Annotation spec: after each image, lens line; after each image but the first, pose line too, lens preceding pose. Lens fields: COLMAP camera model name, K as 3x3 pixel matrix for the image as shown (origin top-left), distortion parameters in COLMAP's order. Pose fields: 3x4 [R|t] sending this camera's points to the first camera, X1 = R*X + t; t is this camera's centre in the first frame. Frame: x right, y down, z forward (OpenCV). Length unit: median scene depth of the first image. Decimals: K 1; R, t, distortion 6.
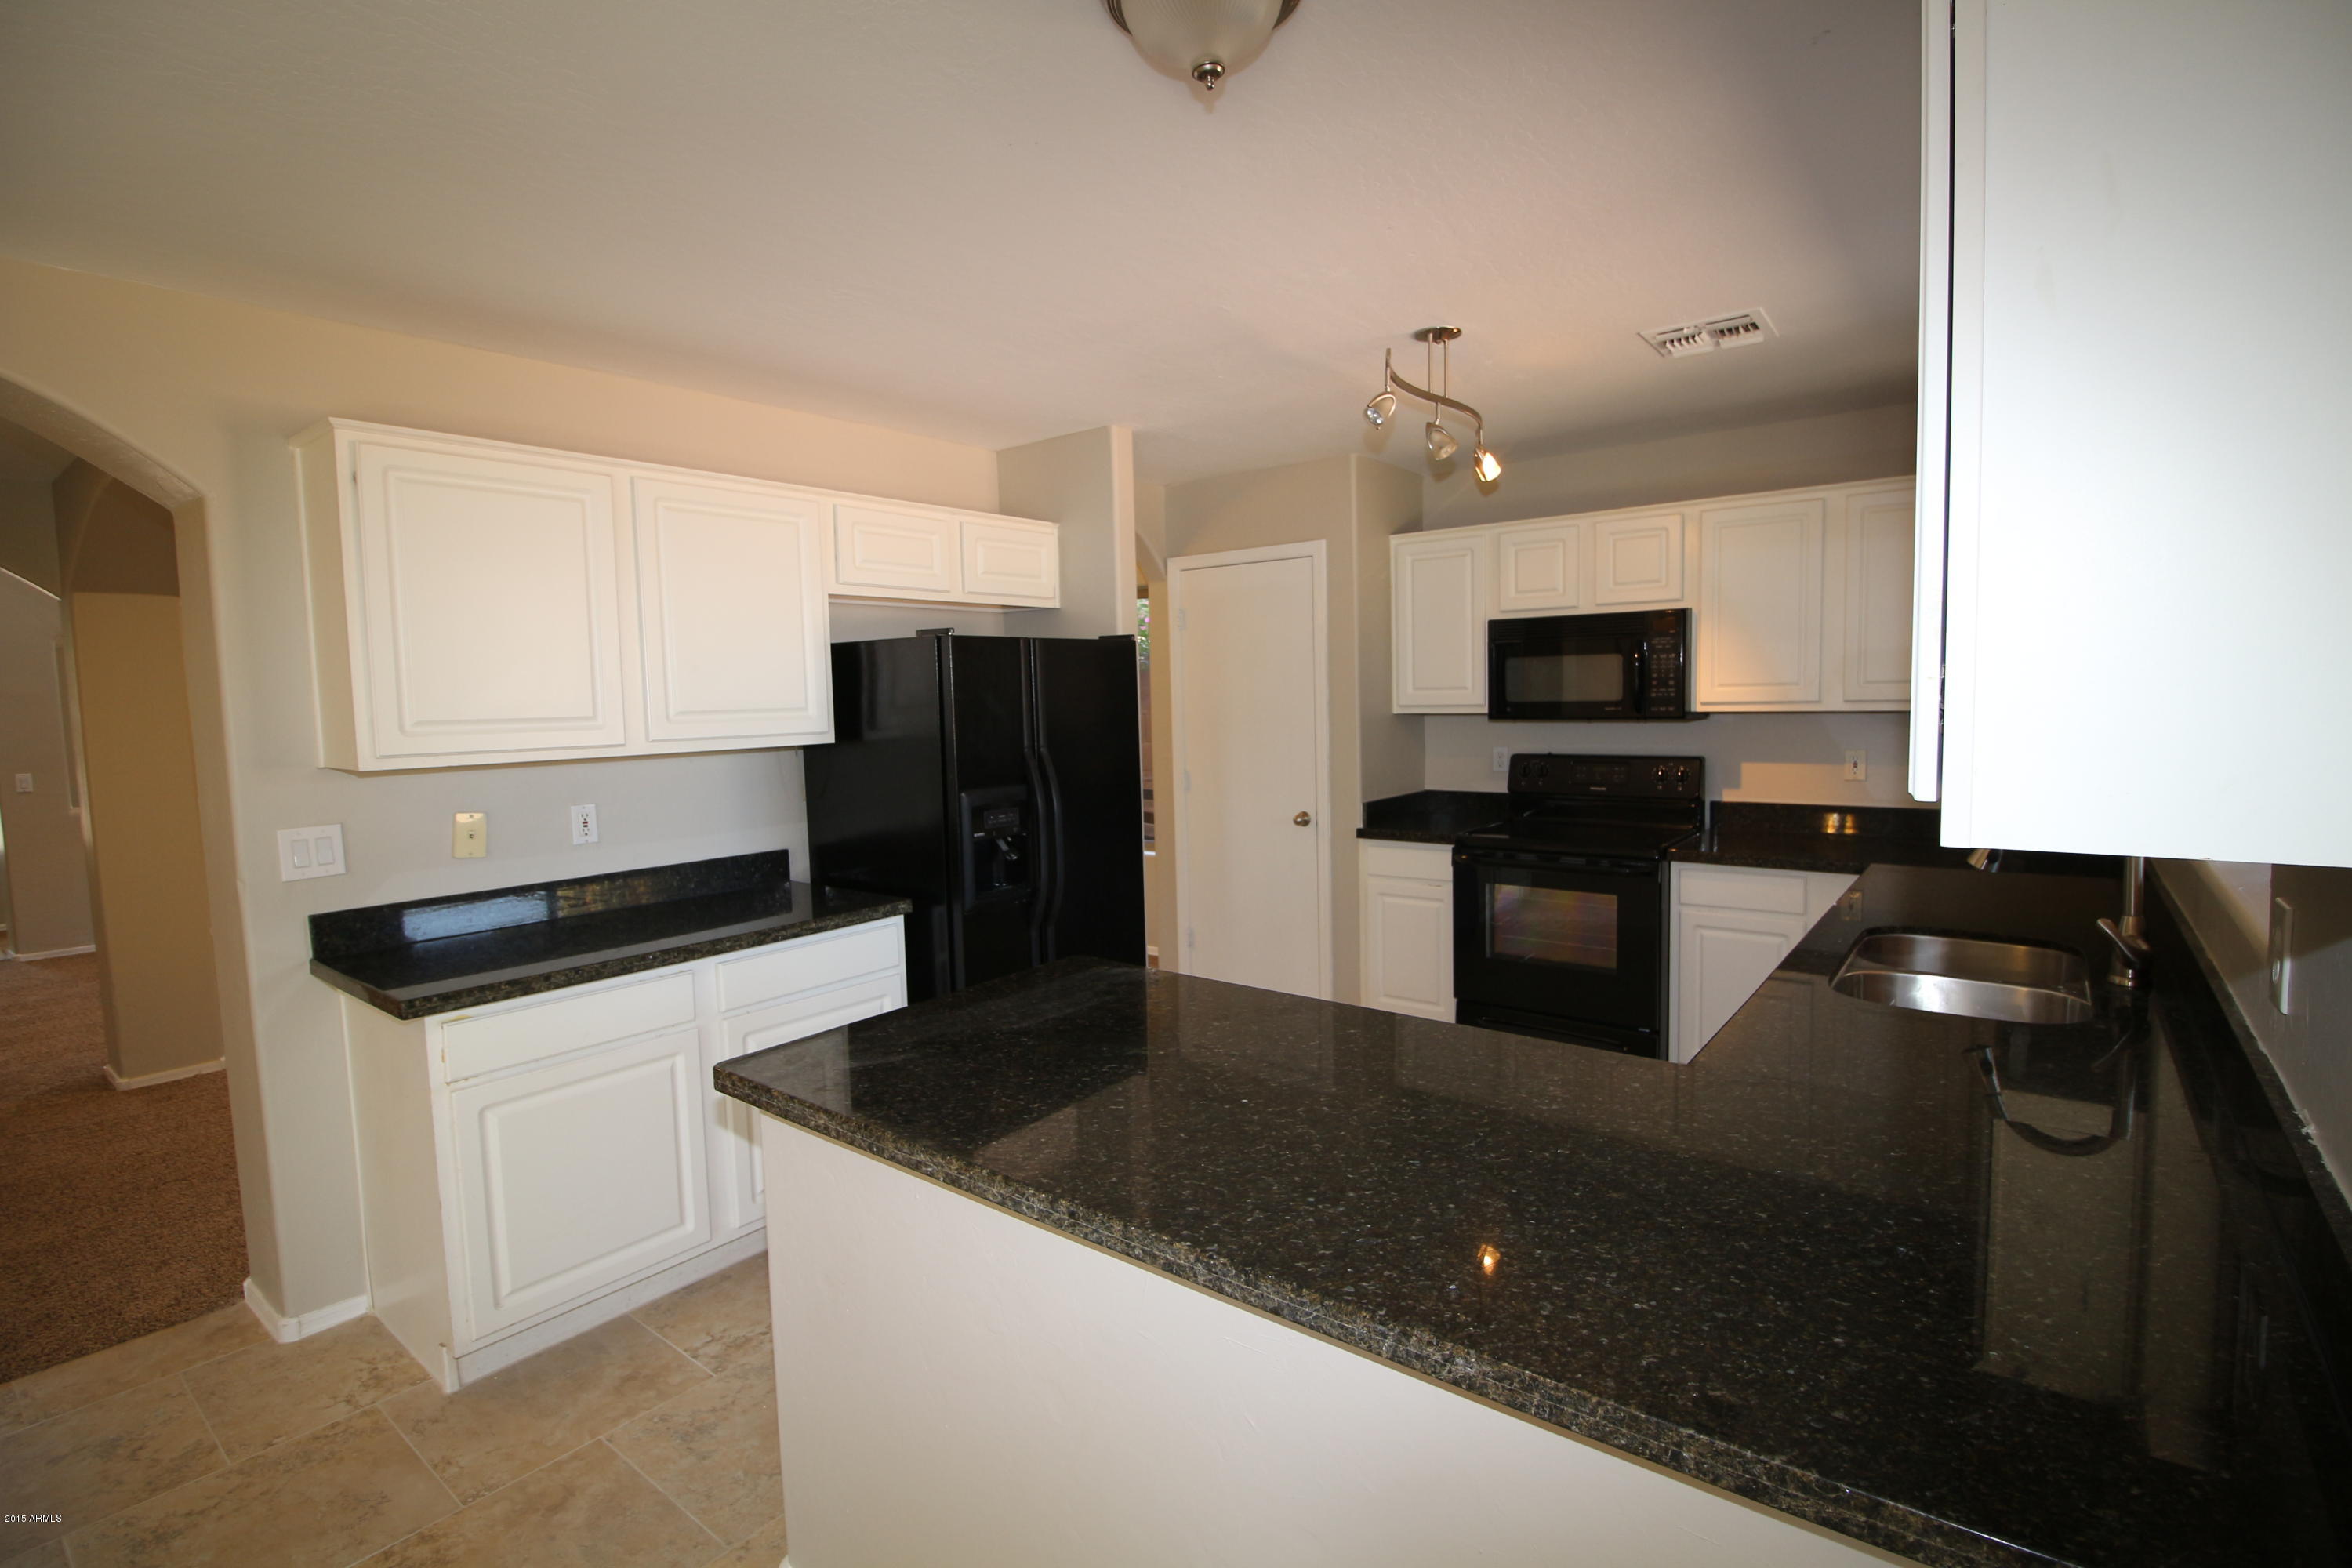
lens RADIAL K [[1095.3, 0, 1185.0], [0, 1095.3, 779.3], [0, 0, 1]] dist [-0.004727, -0.009053]
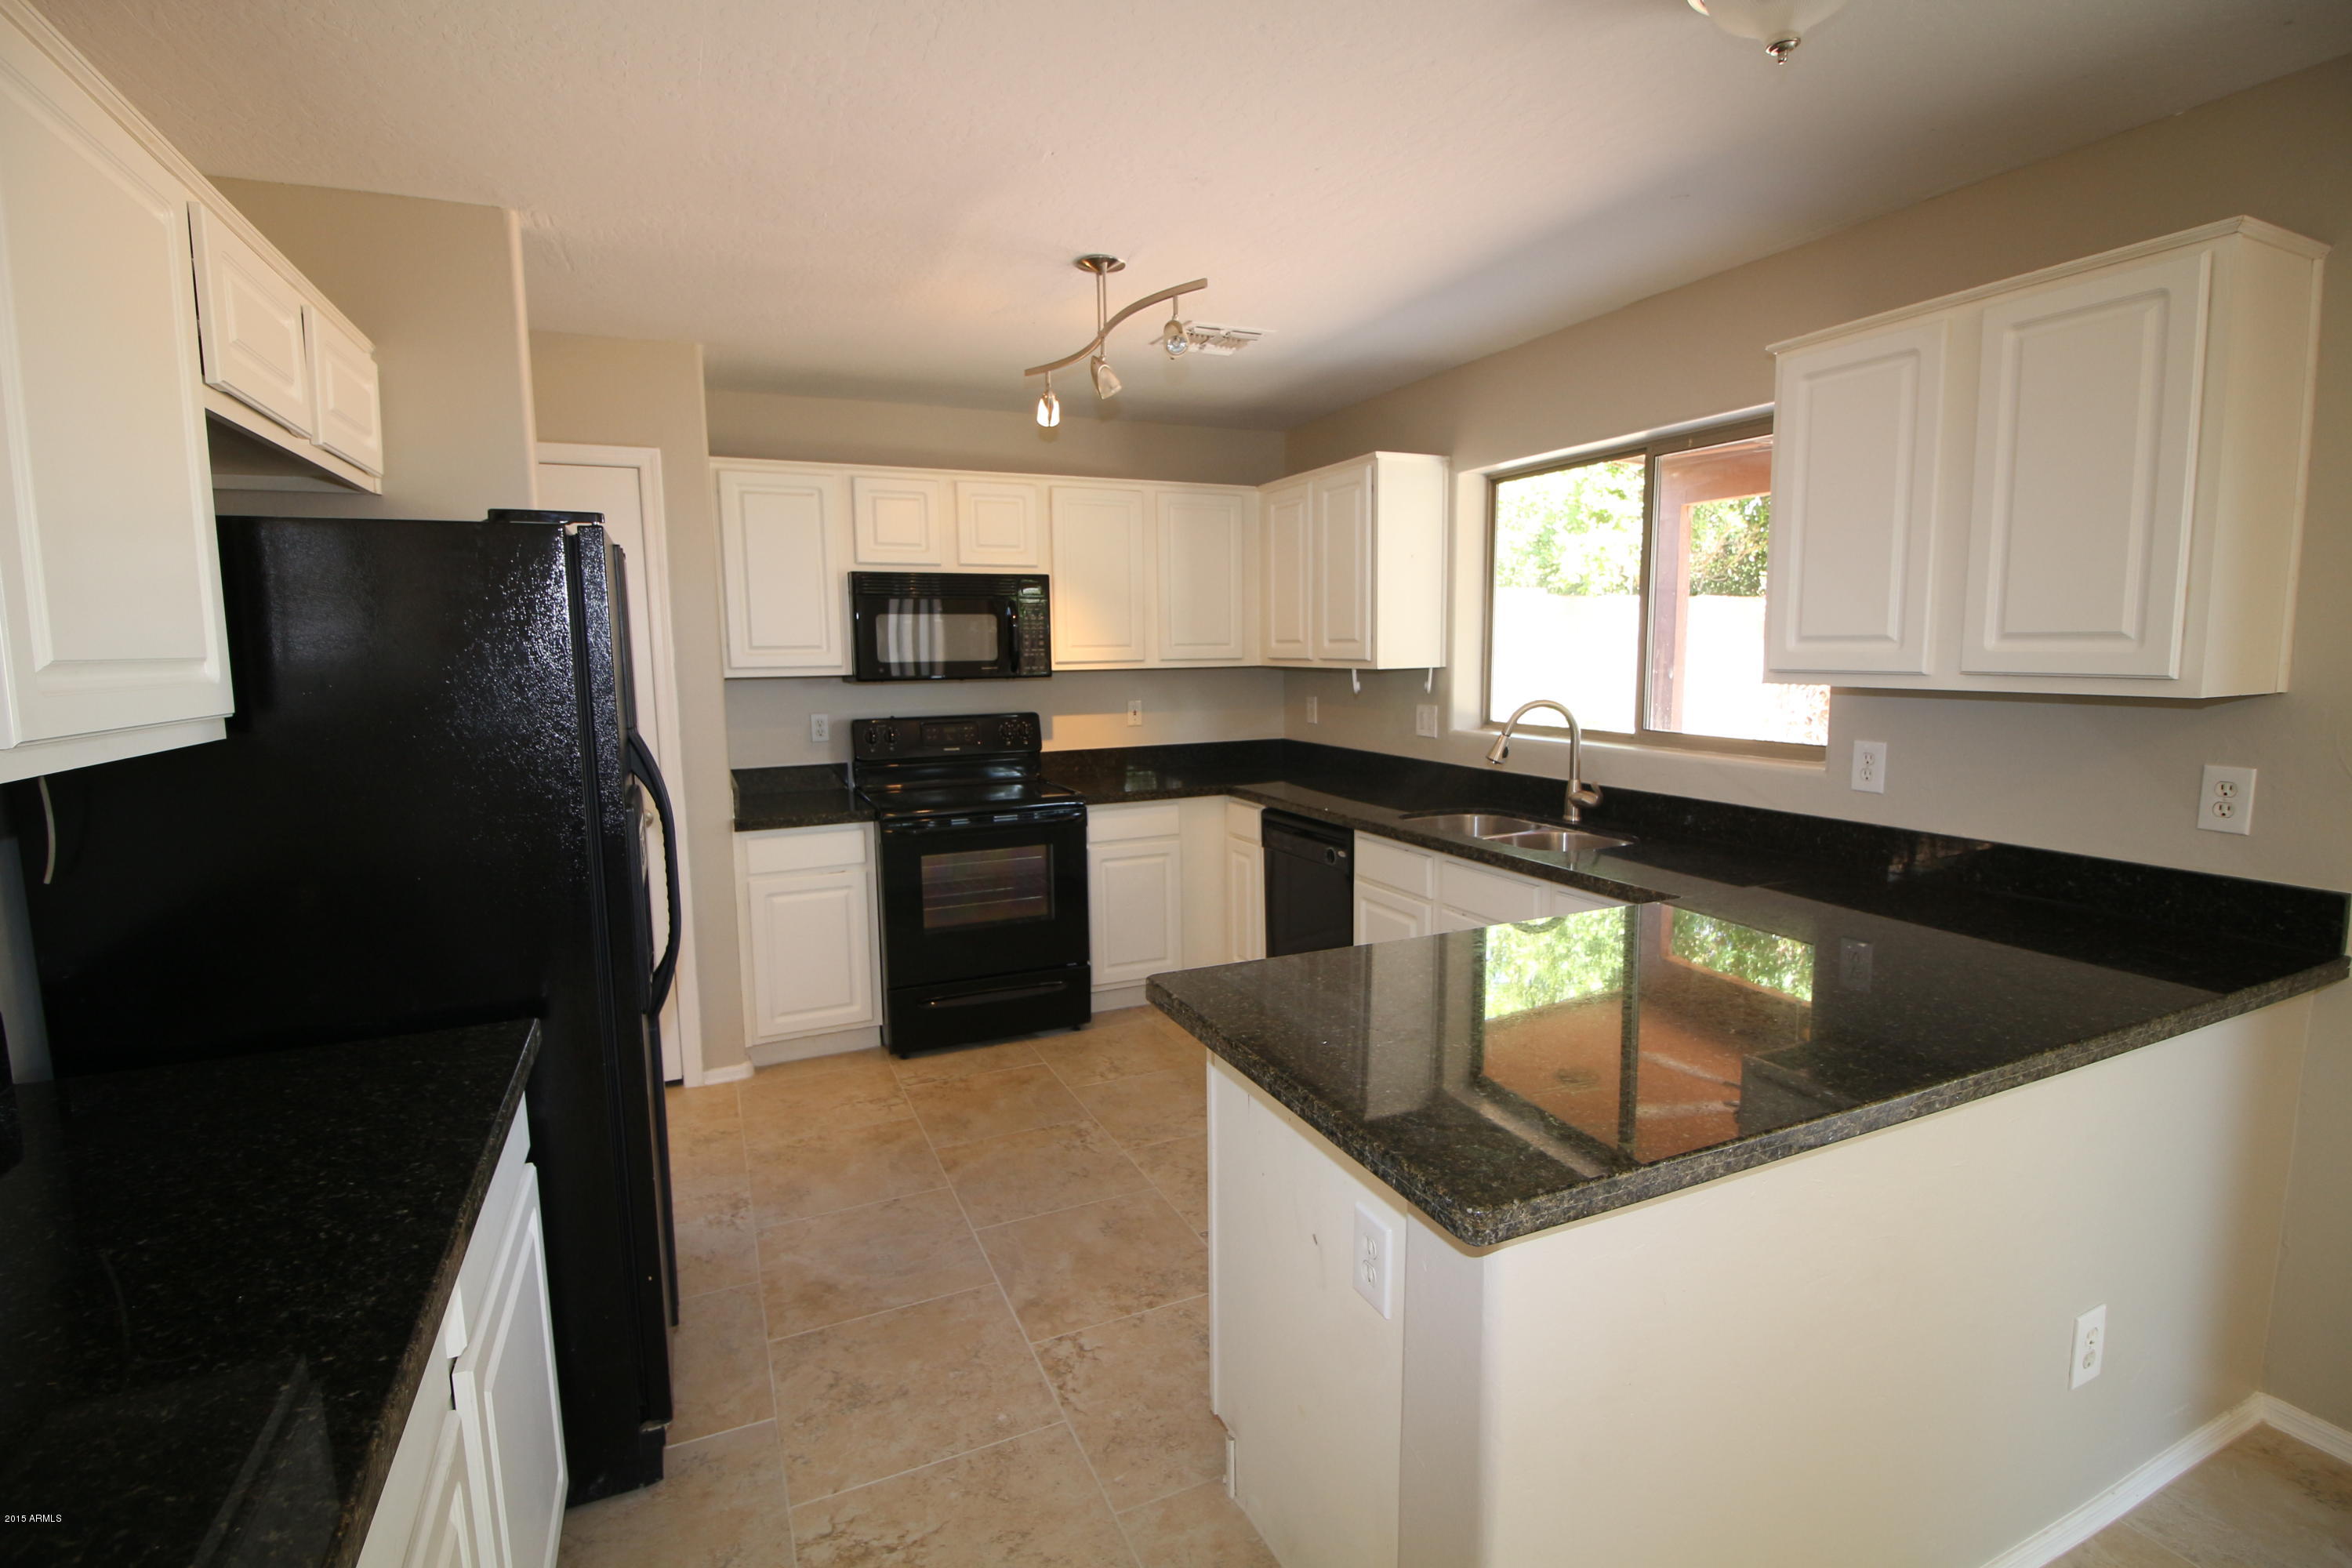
lens RADIAL K [[1095.3, 0, 1191.5], [0, 1095.3, 778.3], [0, 0, 1]] dist [-0.004727, -0.009053]
pose [[0.456548, -0.090015, 0.885133, -0.524359], [0.073014, 0.995304, 0.063559, -0.015849], [-0.886698, 0.035609, 0.460976, 0.434350]]
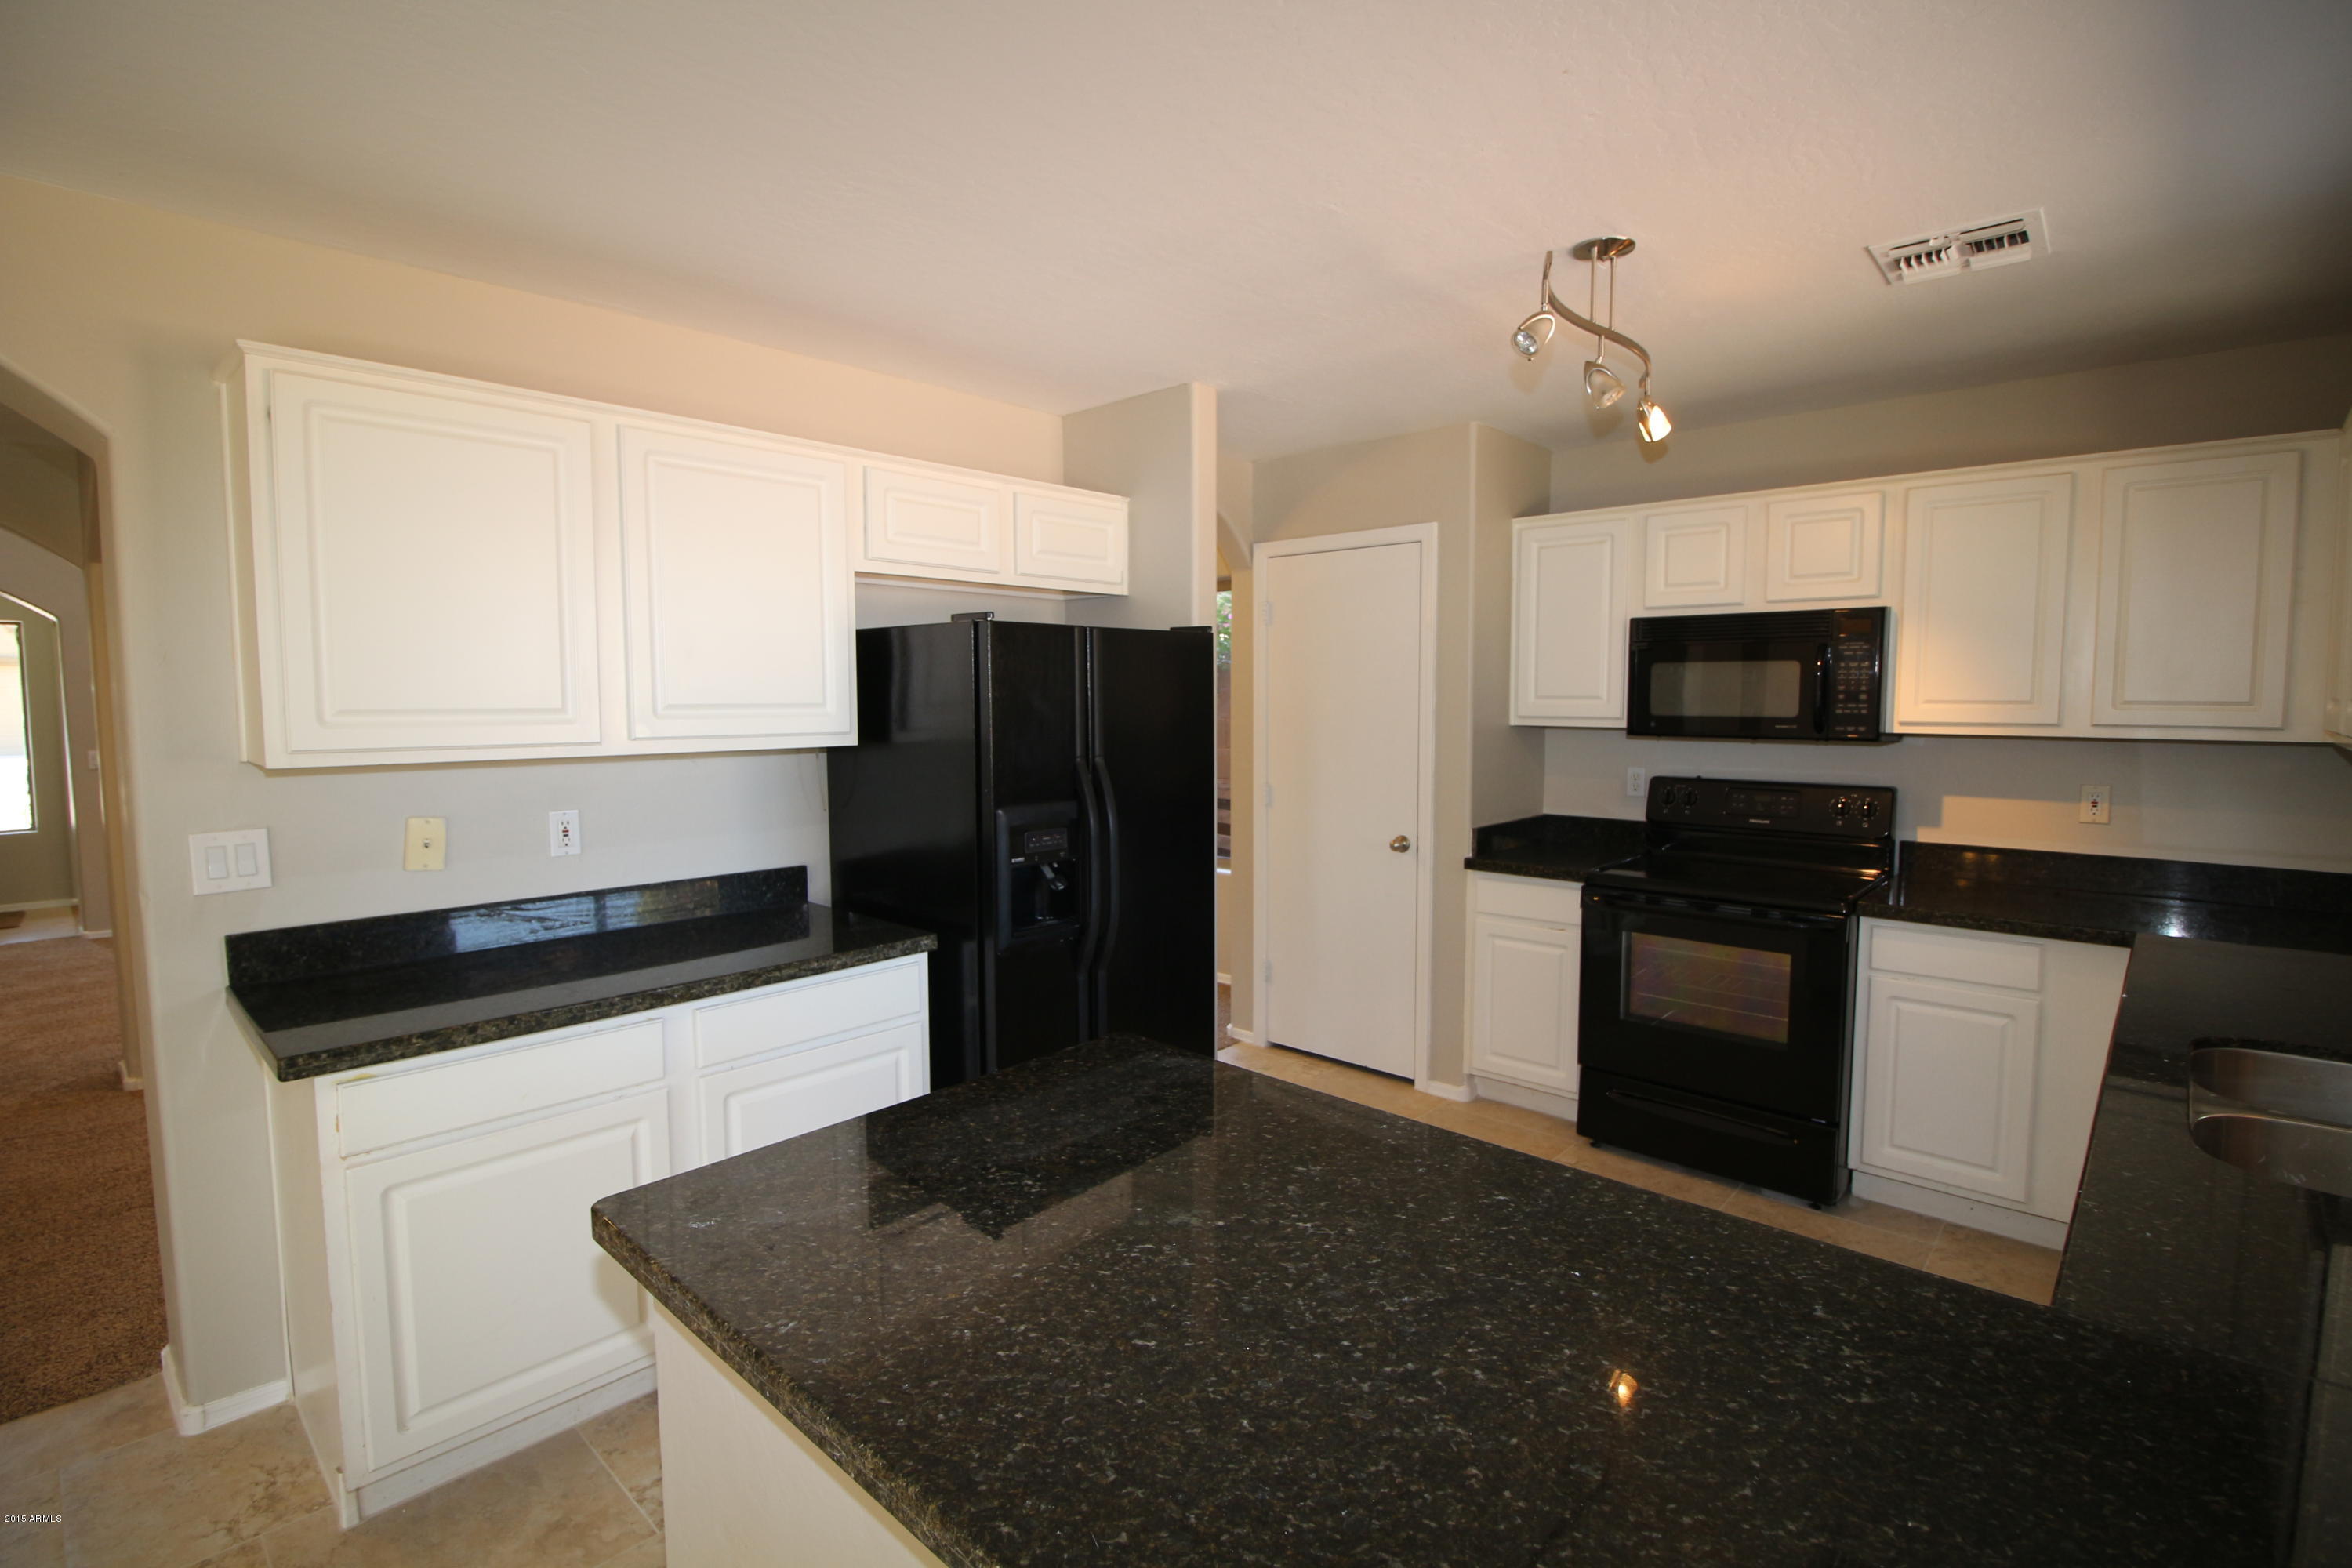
lens RADIAL K [[1095.3, 0, 1178.3], [0, 1095.3, 781.3], [0, 0, 1]] dist [-0.004727, -0.009053]
pose [[0.996357, 0.028752, -0.080285, -0.000431], [-0.028715, 0.999586, 0.001620, -0.013398], [0.080299, 0.000691, 0.996771, 0.162489]]
